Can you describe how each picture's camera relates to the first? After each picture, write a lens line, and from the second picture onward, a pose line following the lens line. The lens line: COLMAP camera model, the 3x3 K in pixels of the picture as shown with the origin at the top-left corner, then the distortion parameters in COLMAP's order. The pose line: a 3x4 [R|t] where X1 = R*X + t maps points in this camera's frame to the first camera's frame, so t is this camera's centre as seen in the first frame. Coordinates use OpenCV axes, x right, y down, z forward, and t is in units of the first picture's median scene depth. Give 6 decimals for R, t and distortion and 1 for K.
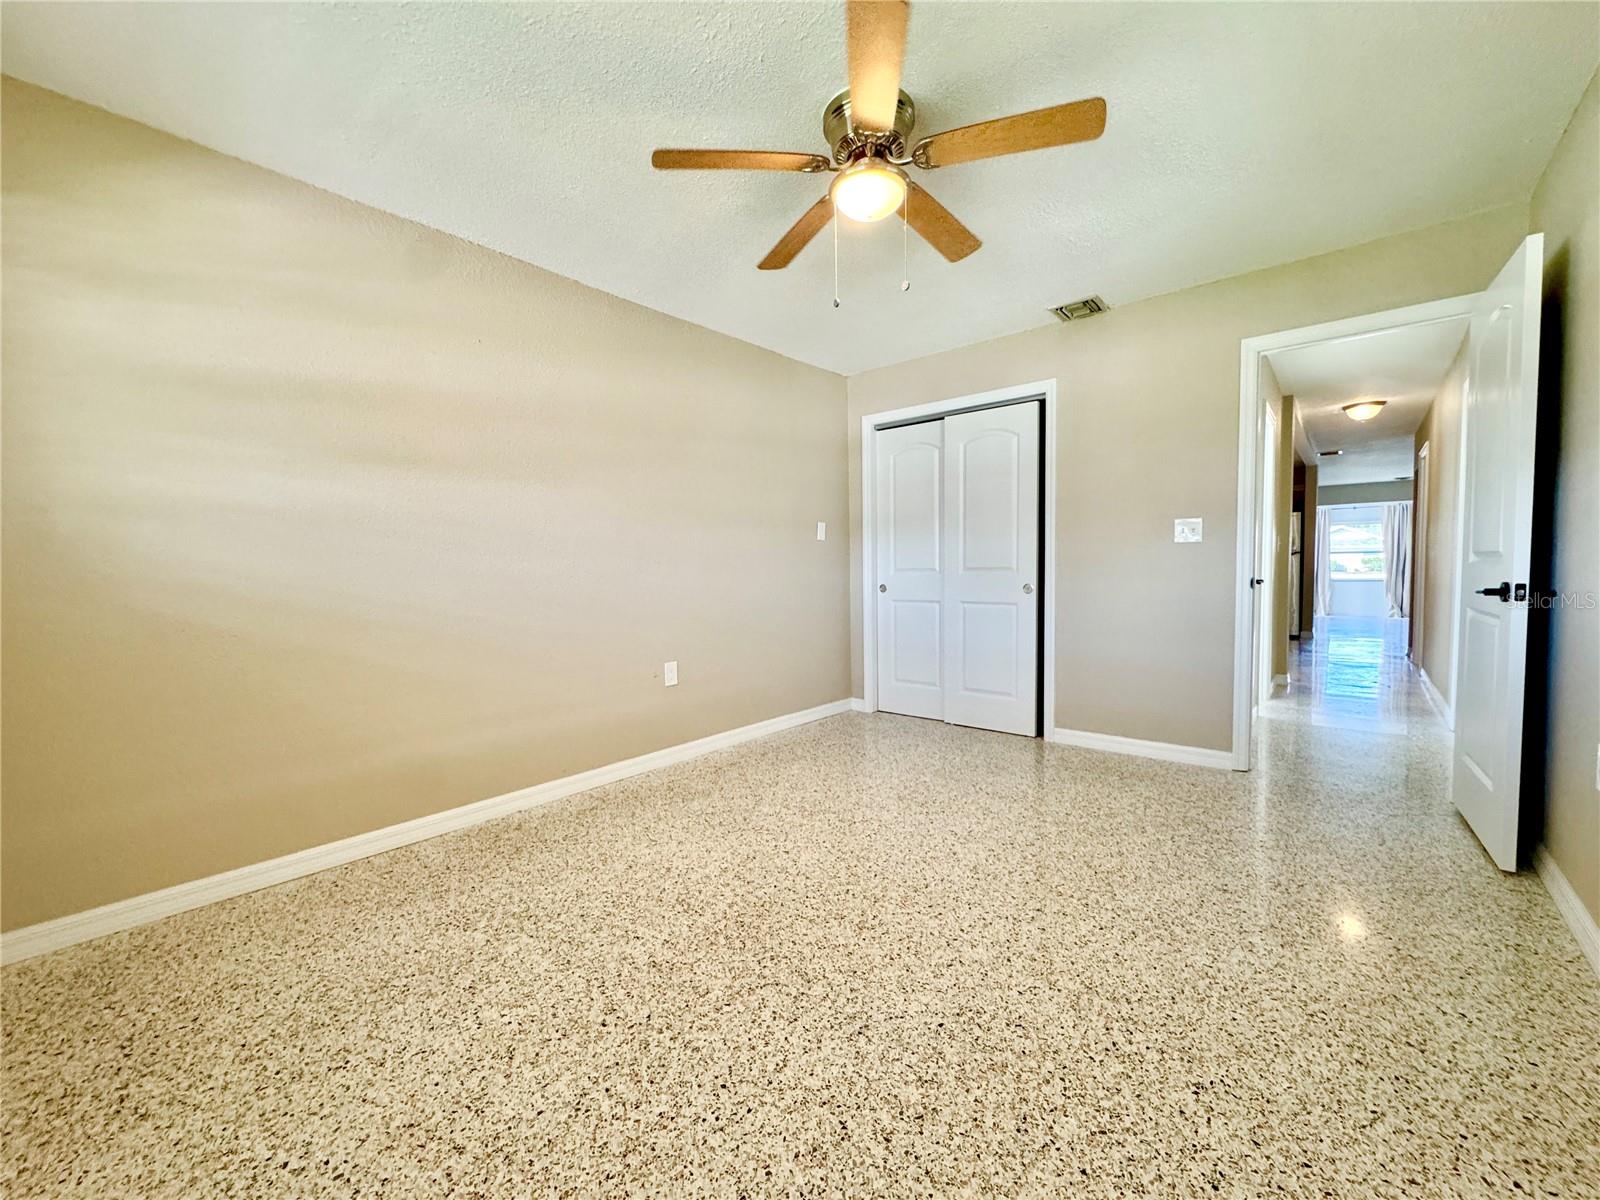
lens RADIAL K [[655.6, 0, 798.5], [0, 655.6, 600.3], [0, 0, 1]] dist [-0.003915, 0.000123]
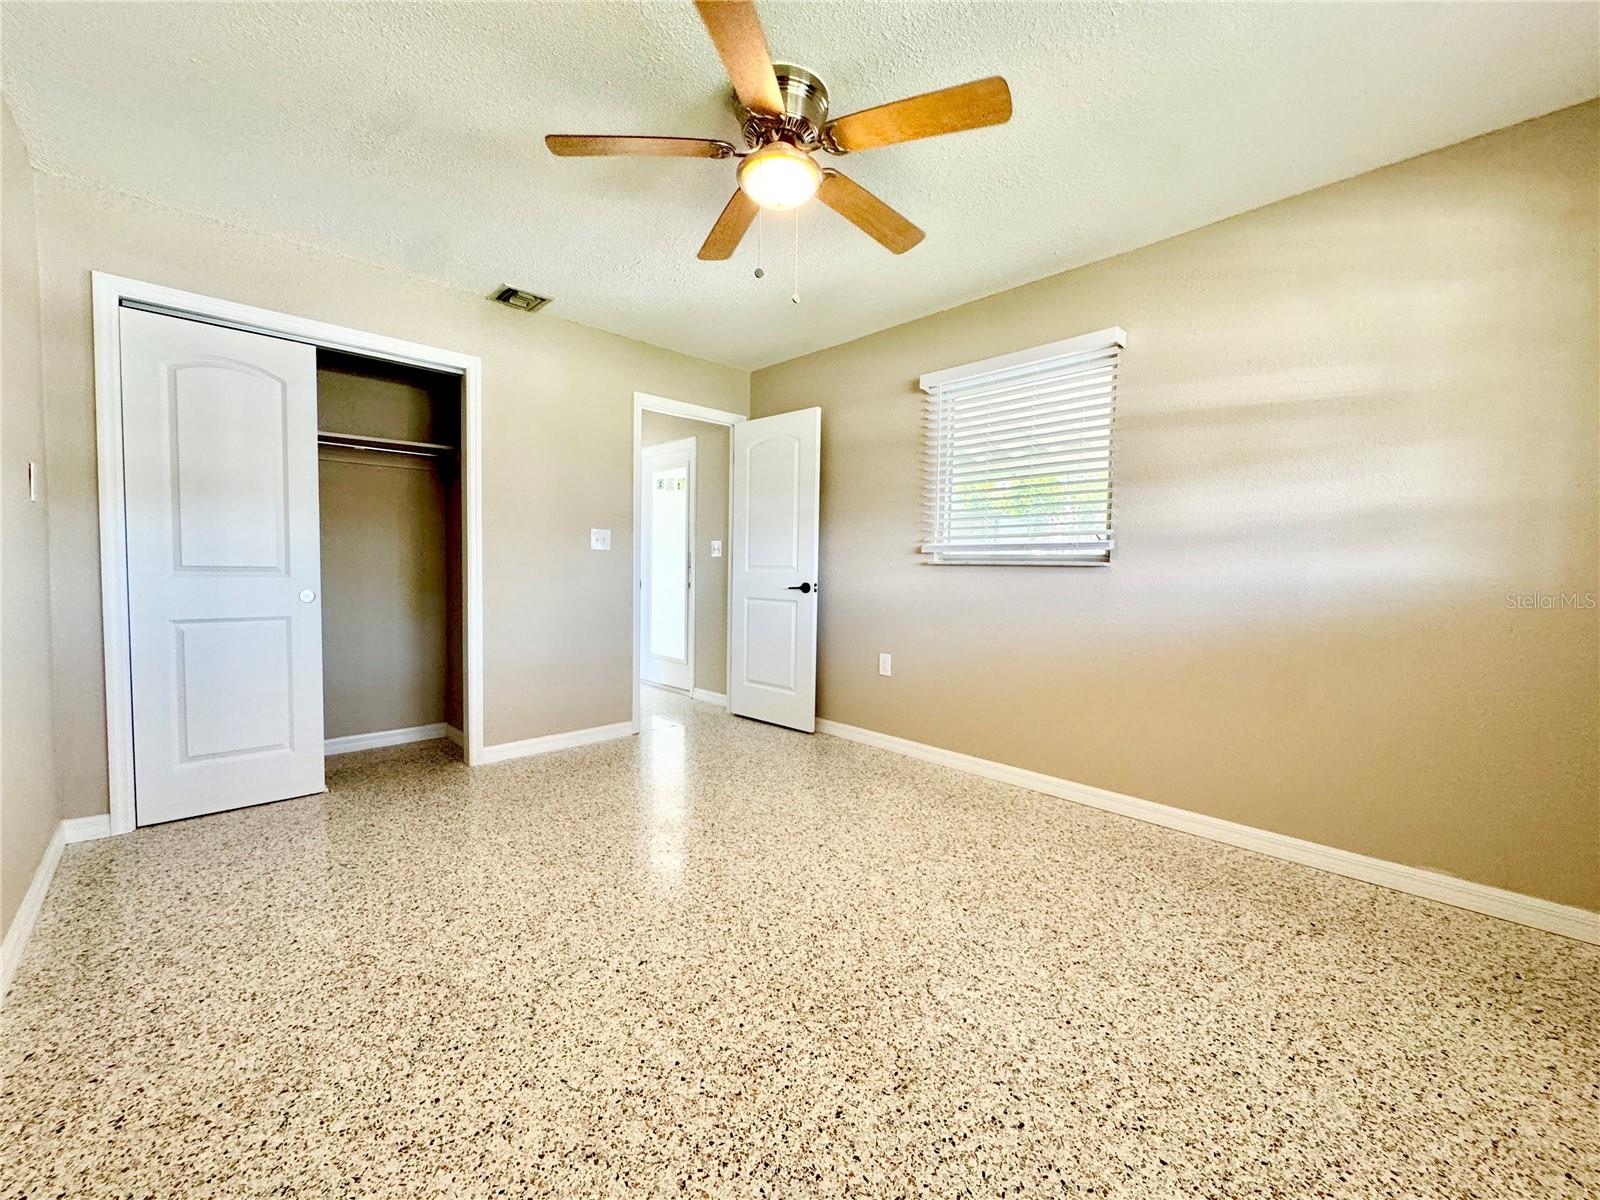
lens RADIAL K [[655.6, 0, 798.5], [0, 655.6, 600.3], [0, 0, 1]] dist [-0.003915, 0.000123]
pose [[0.063957, -0.032258, 0.997431, -0.944522], [0.033273, 0.998991, 0.030175, -0.039943], [-0.997398, 0.031258, 0.064966, 1.020286]]
